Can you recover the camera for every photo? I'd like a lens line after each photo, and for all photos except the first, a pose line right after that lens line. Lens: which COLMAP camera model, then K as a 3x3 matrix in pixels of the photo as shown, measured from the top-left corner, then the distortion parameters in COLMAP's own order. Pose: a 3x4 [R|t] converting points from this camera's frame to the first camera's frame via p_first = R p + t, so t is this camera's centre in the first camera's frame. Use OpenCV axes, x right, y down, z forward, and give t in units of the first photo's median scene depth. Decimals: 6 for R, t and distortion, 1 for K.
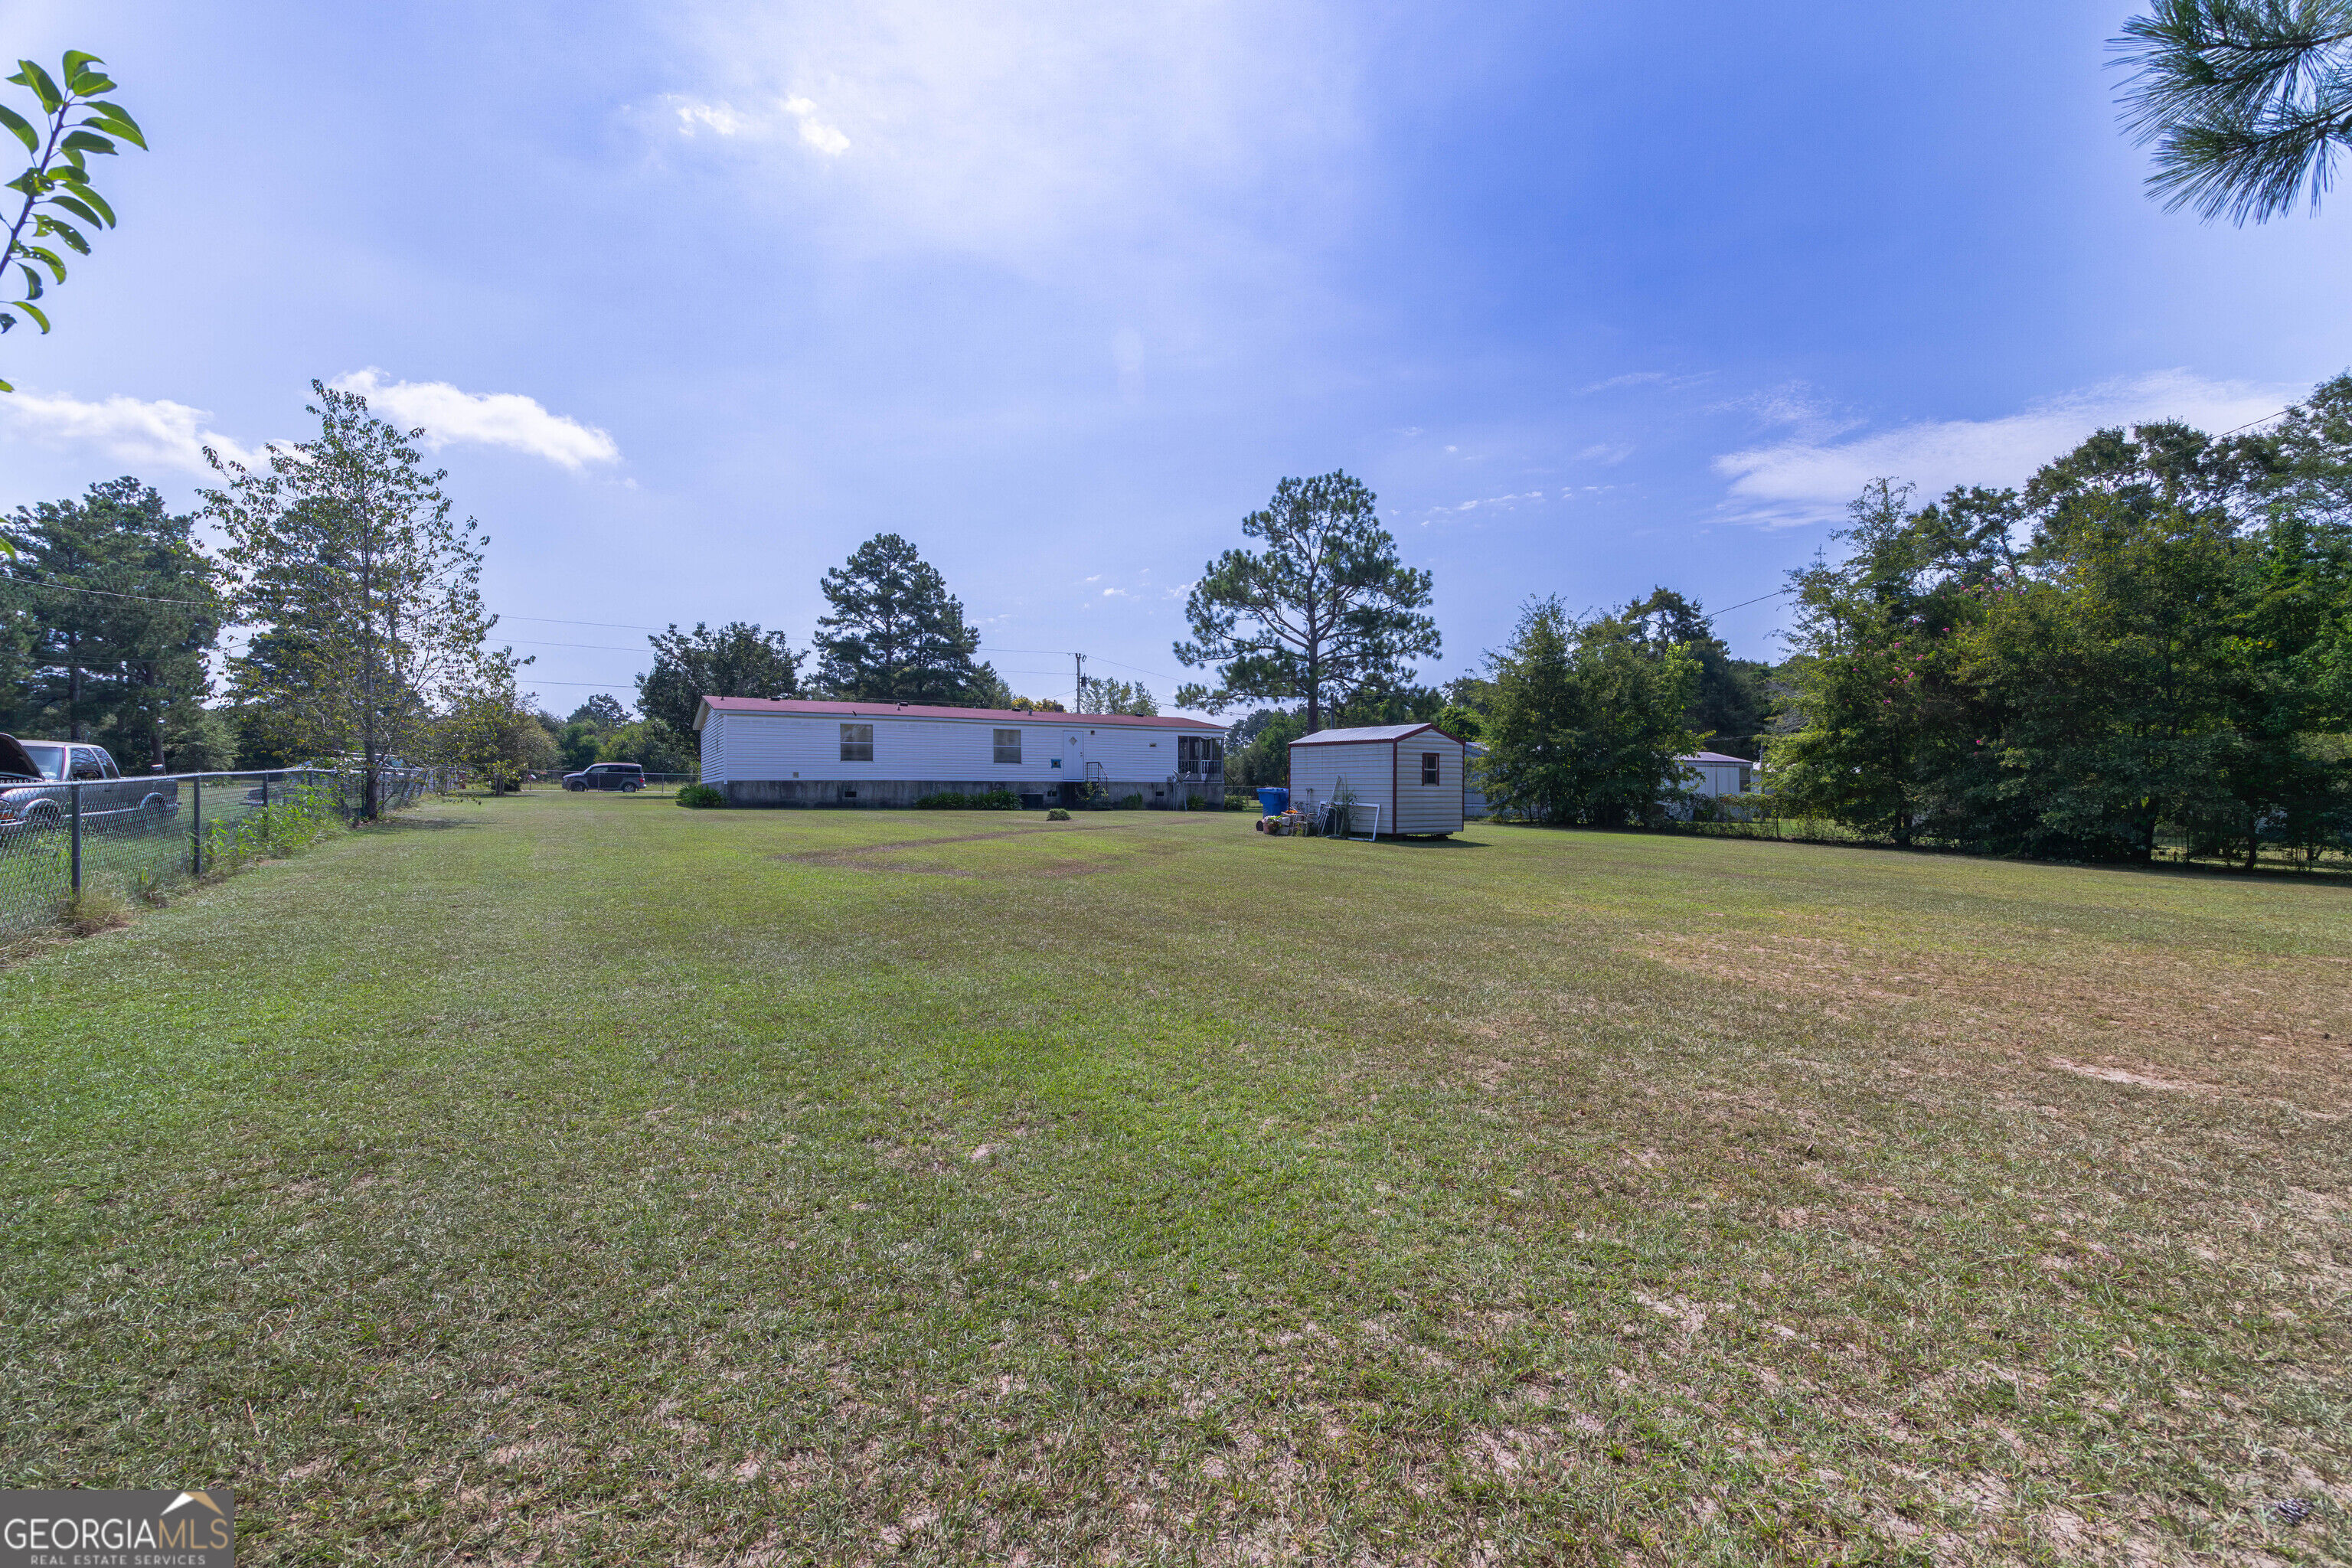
lens RADIAL K [[974.6, 0, 1176.0], [0, 974.6, 784.0], [0, 0, 1]] dist [0.023276, -0.008424]
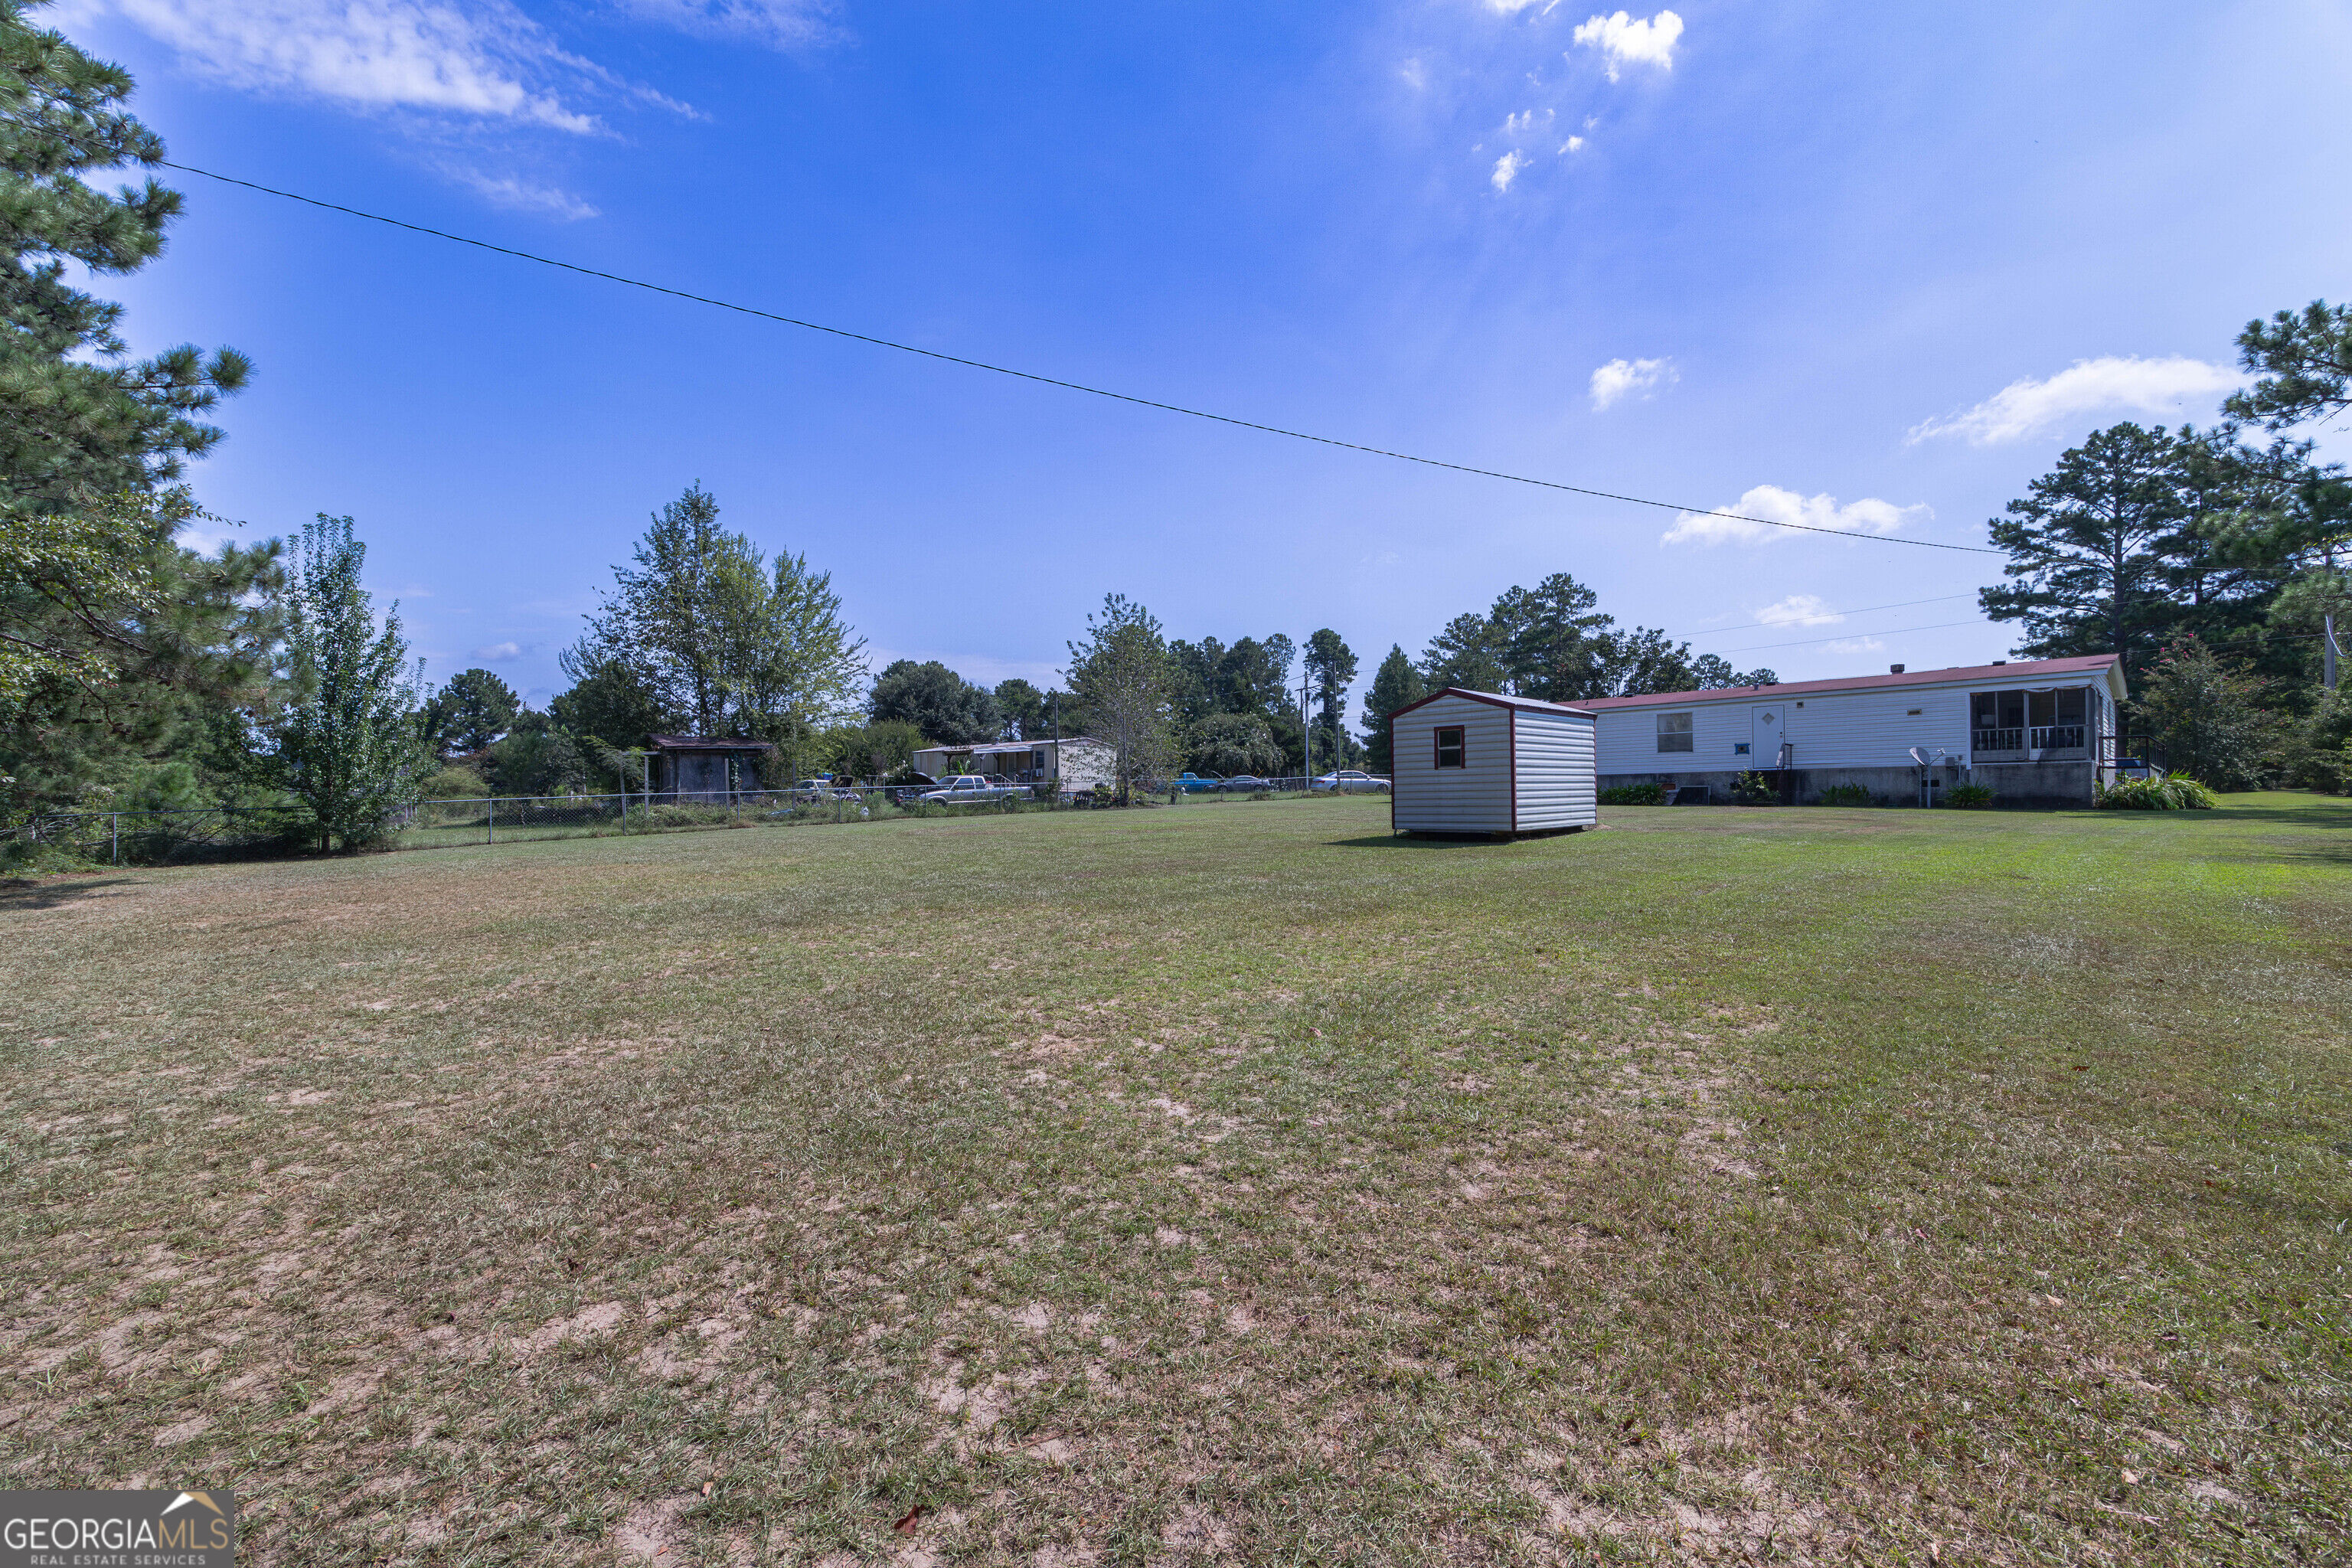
lens RADIAL K [[974.6, 0, 1176.0], [0, 974.6, 784.0], [0, 0, 1]] dist [0.023276, -0.008424]
pose [[0.227164, -0.018056, -0.973689, 0.540536], [0.018801, 0.999723, -0.014152, 0.010760], [0.973675, -0.015092, 0.227440, 0.333346]]
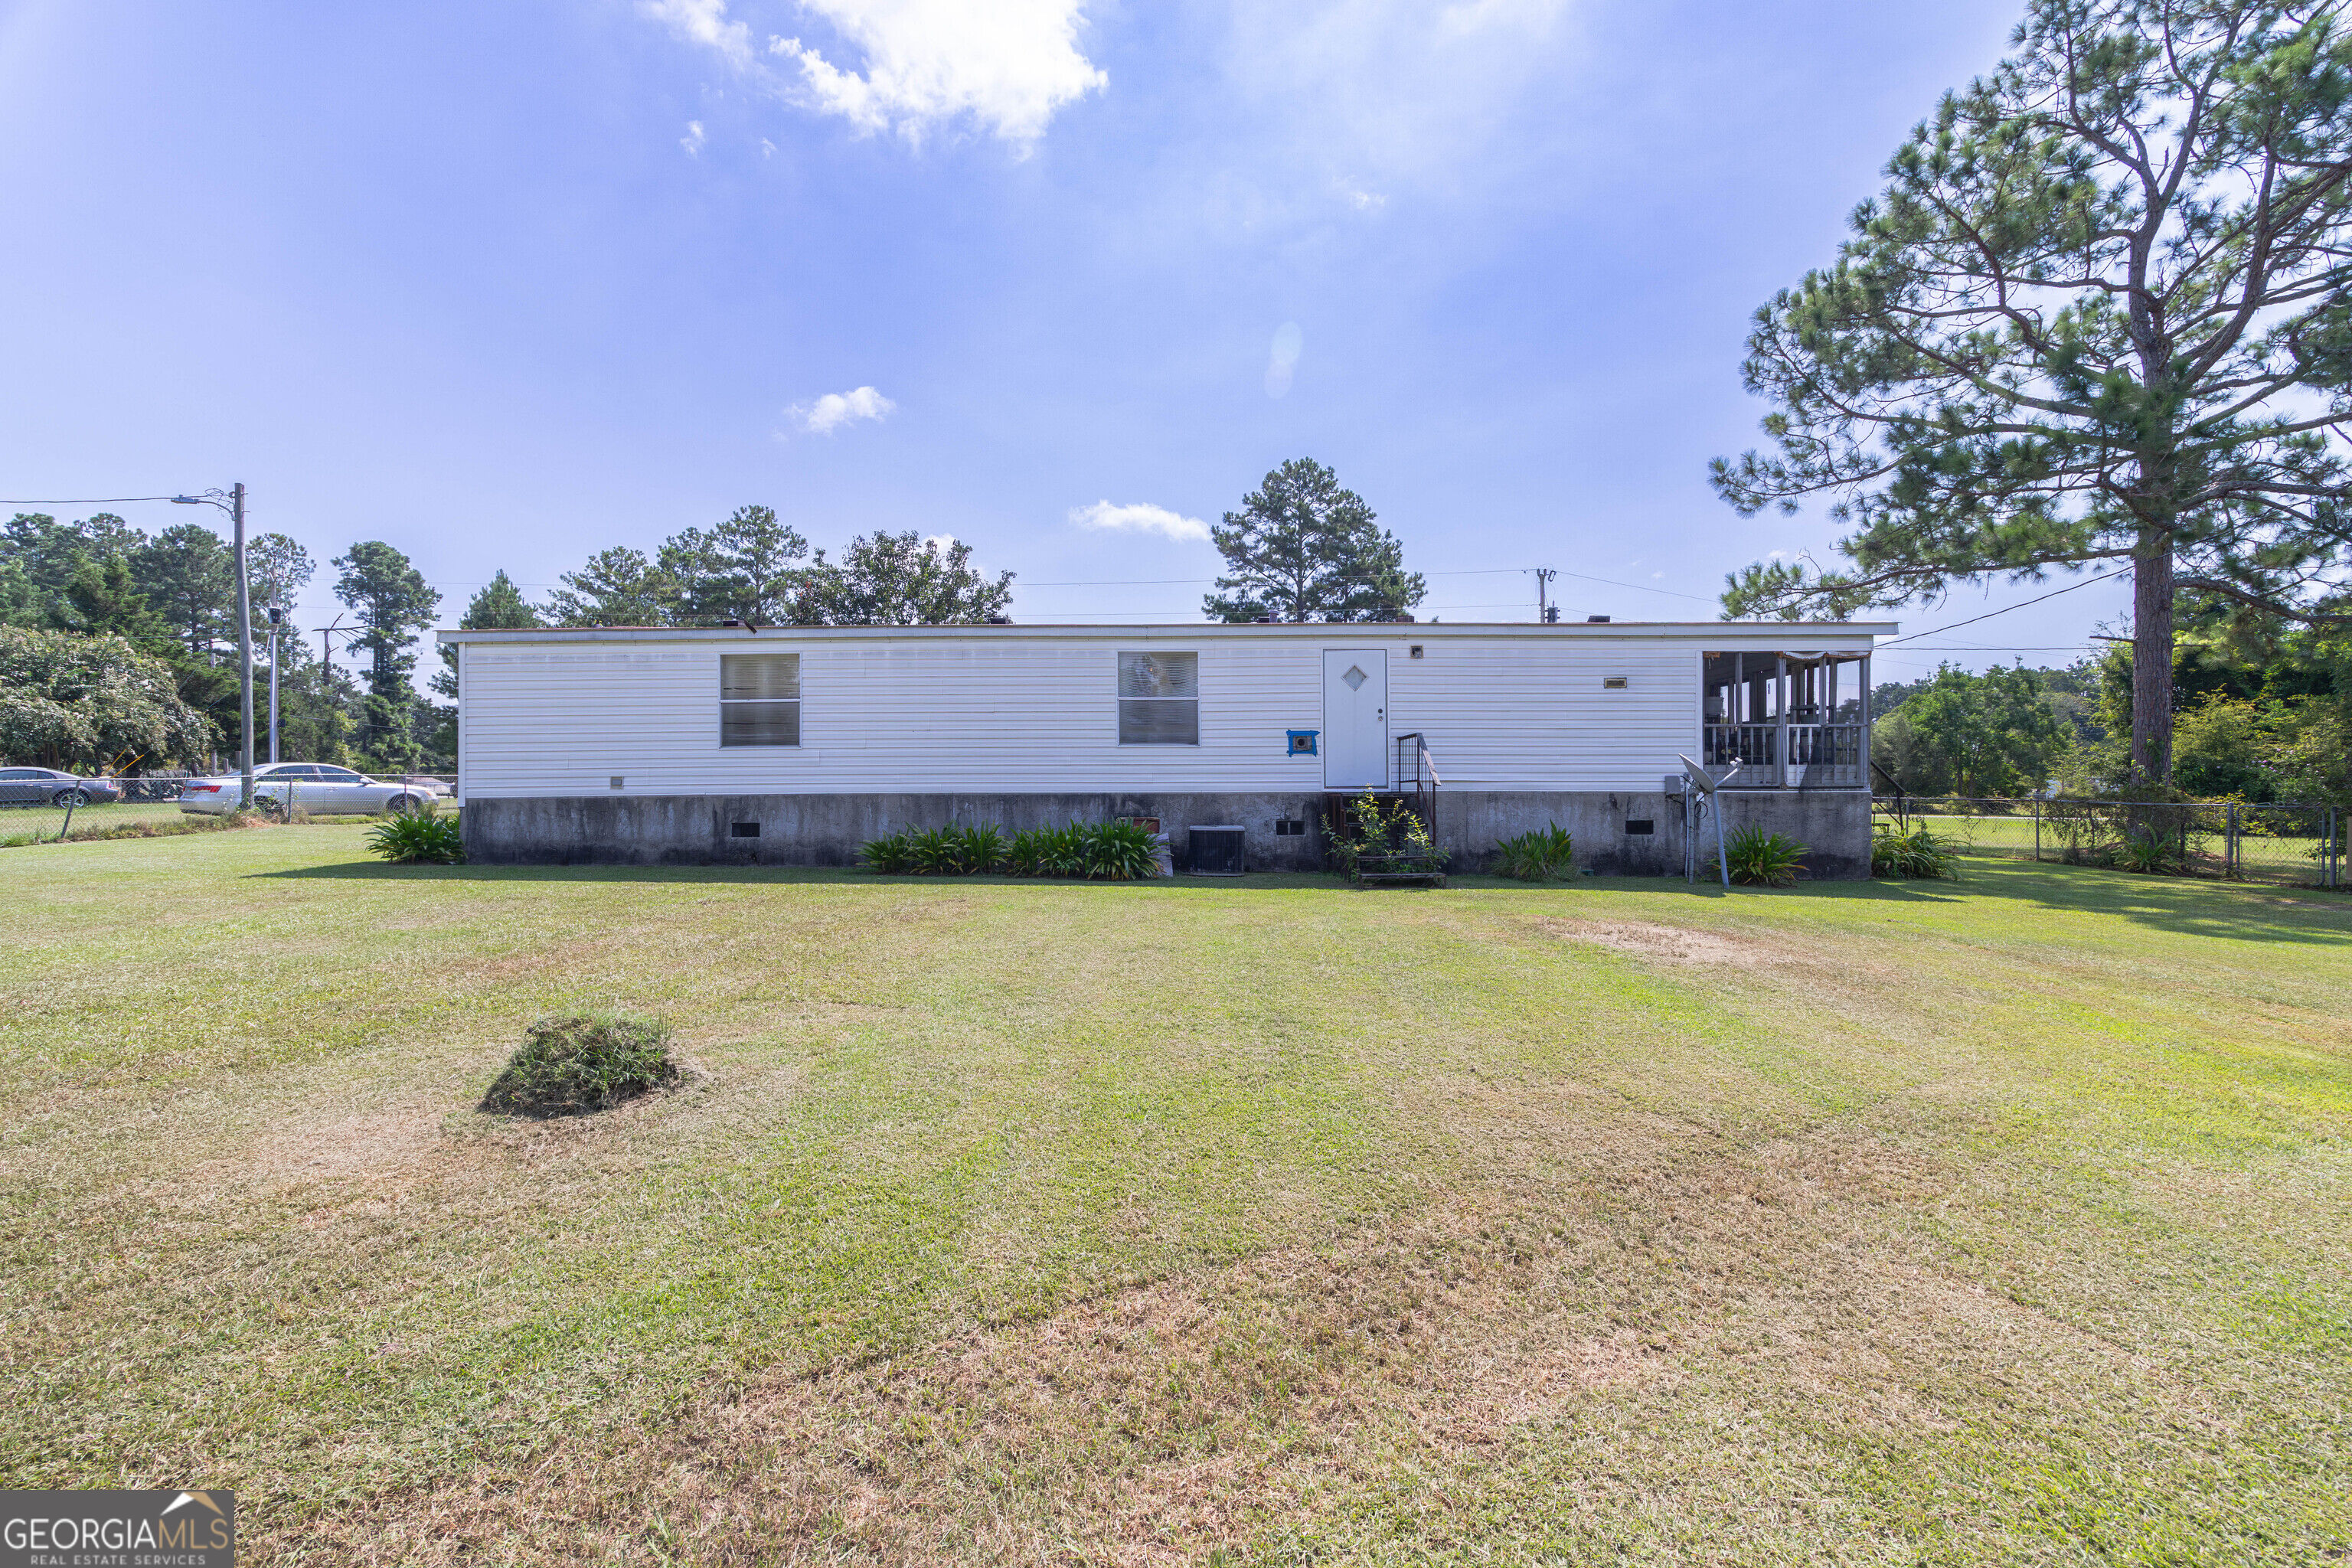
lens RADIAL K [[974.6, 0, 1176.0], [0, 974.6, 784.0], [0, 0, 1]] dist [0.023276, -0.008424]
pose [[0.859815, -0.007651, -0.510549, 0.018719], [0.007083, 0.999970, -0.003057, -0.004846], [0.510557, -0.000988, 0.859843, 0.635080]]
